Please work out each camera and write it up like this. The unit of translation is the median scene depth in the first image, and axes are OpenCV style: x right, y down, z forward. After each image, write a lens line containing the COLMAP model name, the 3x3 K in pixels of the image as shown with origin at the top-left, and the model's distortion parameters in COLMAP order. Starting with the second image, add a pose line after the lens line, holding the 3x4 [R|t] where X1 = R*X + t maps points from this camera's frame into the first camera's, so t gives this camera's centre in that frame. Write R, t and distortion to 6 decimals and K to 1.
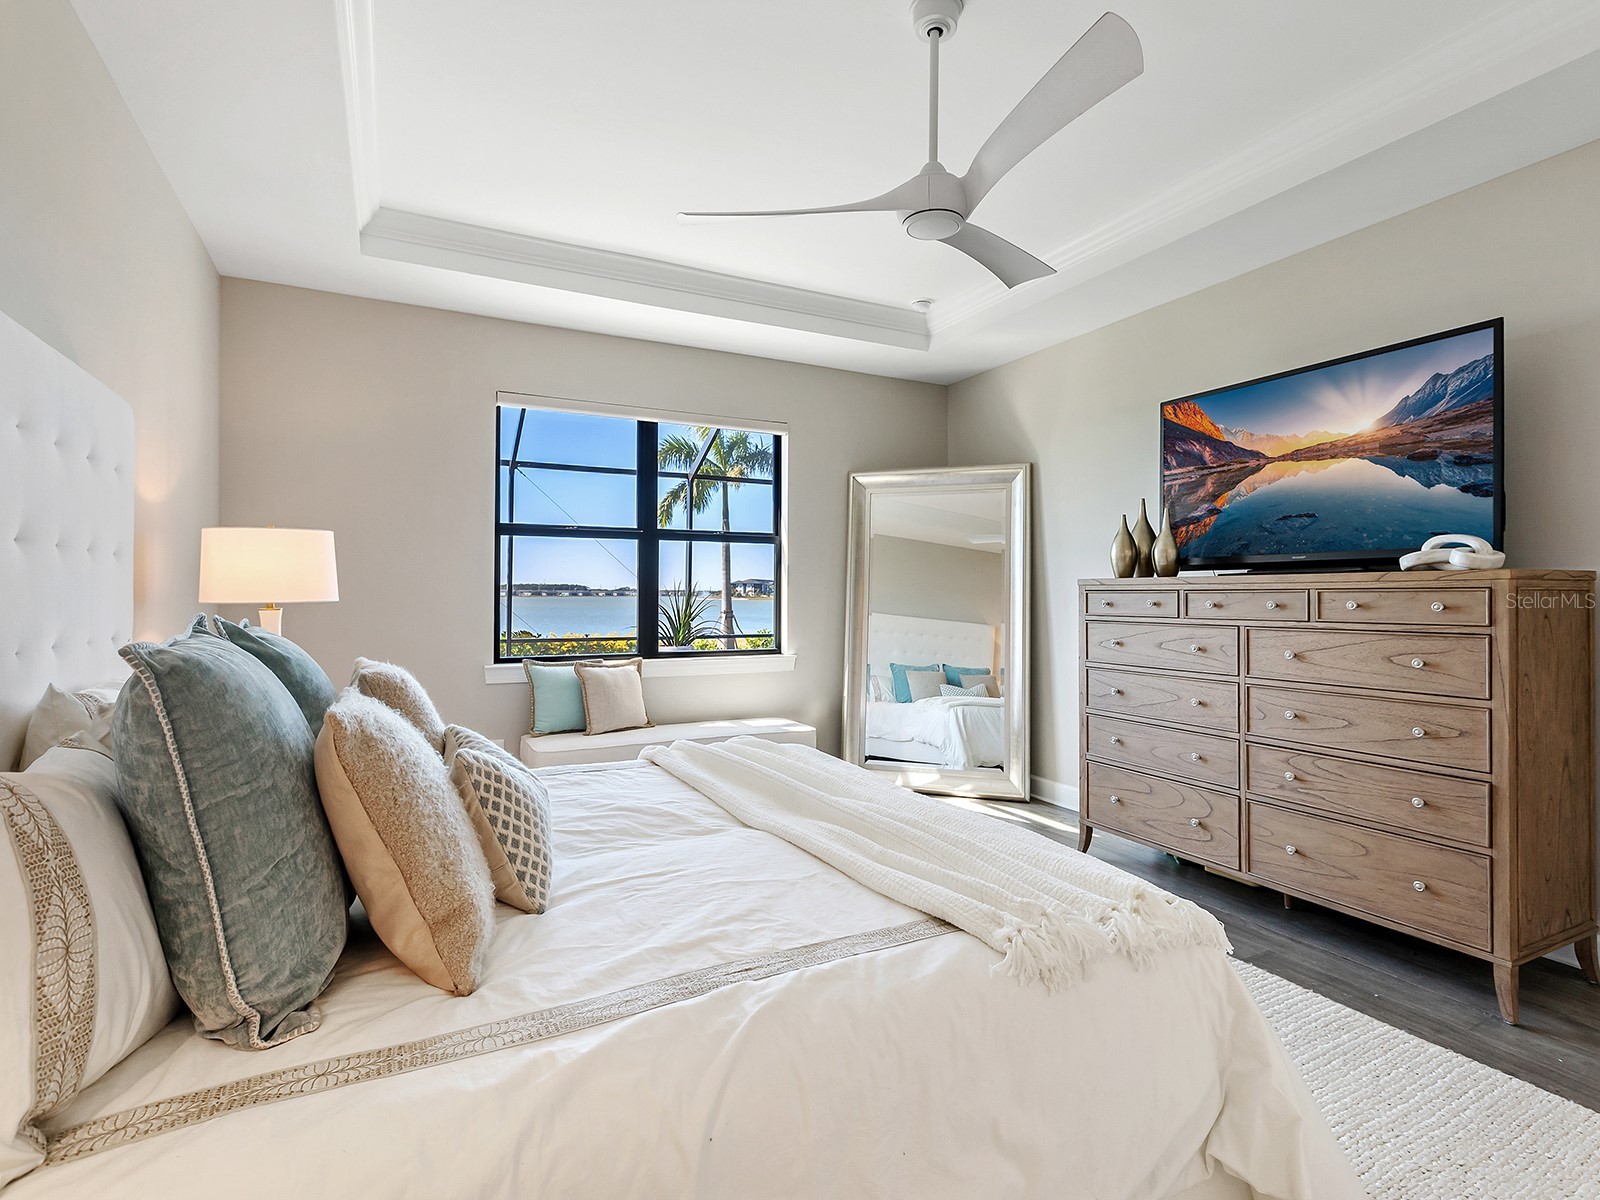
lens RADIAL K [[812.4, 0, 808.4], [0, 812.4, 590.8], [0, 0, 1]] dist [0.000567, 0.000464]
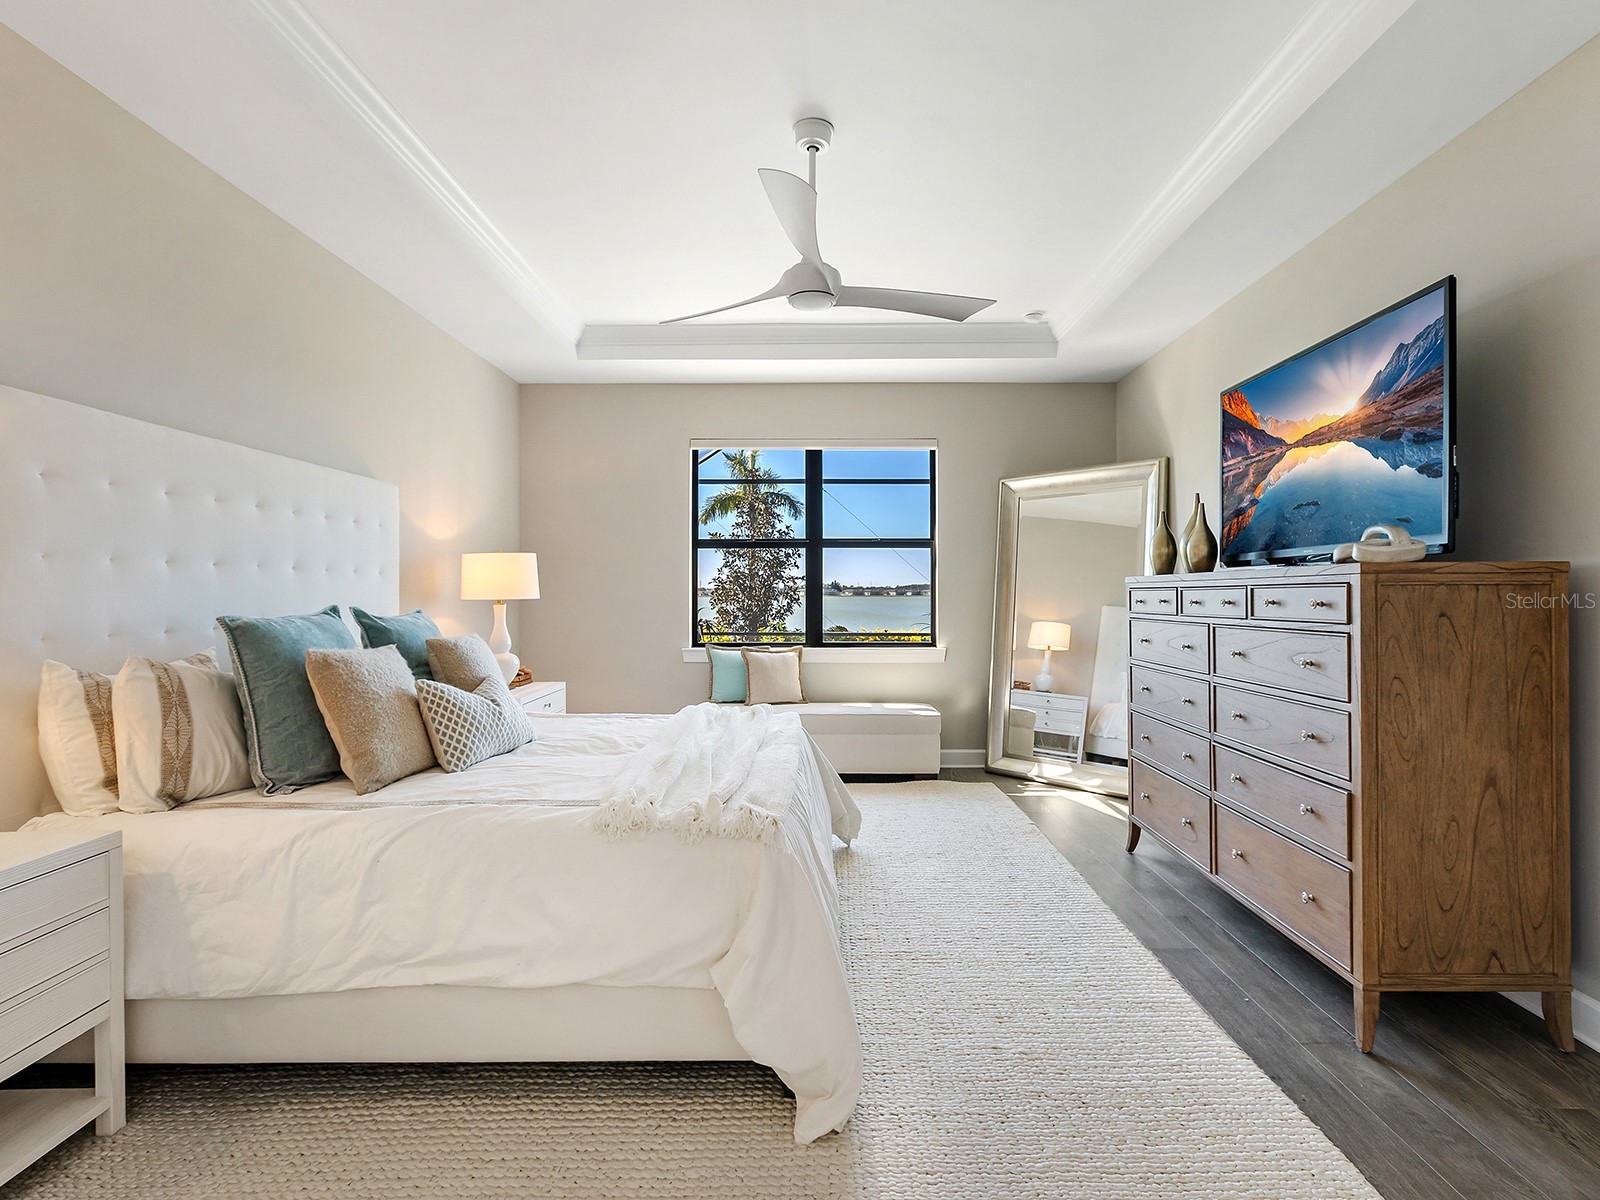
lens RADIAL K [[800.6, 0, 802.4], [0, 800.6, 592.0], [0, 0, 1]] dist [0.000873, 0.000277]
pose [[0.881521, -0.005604, -0.472112, 0.517032], [0.006449, 0.999979, 0.000171, 0.002214], [0.472101, -0.003196, 0.881539, -0.076941]]
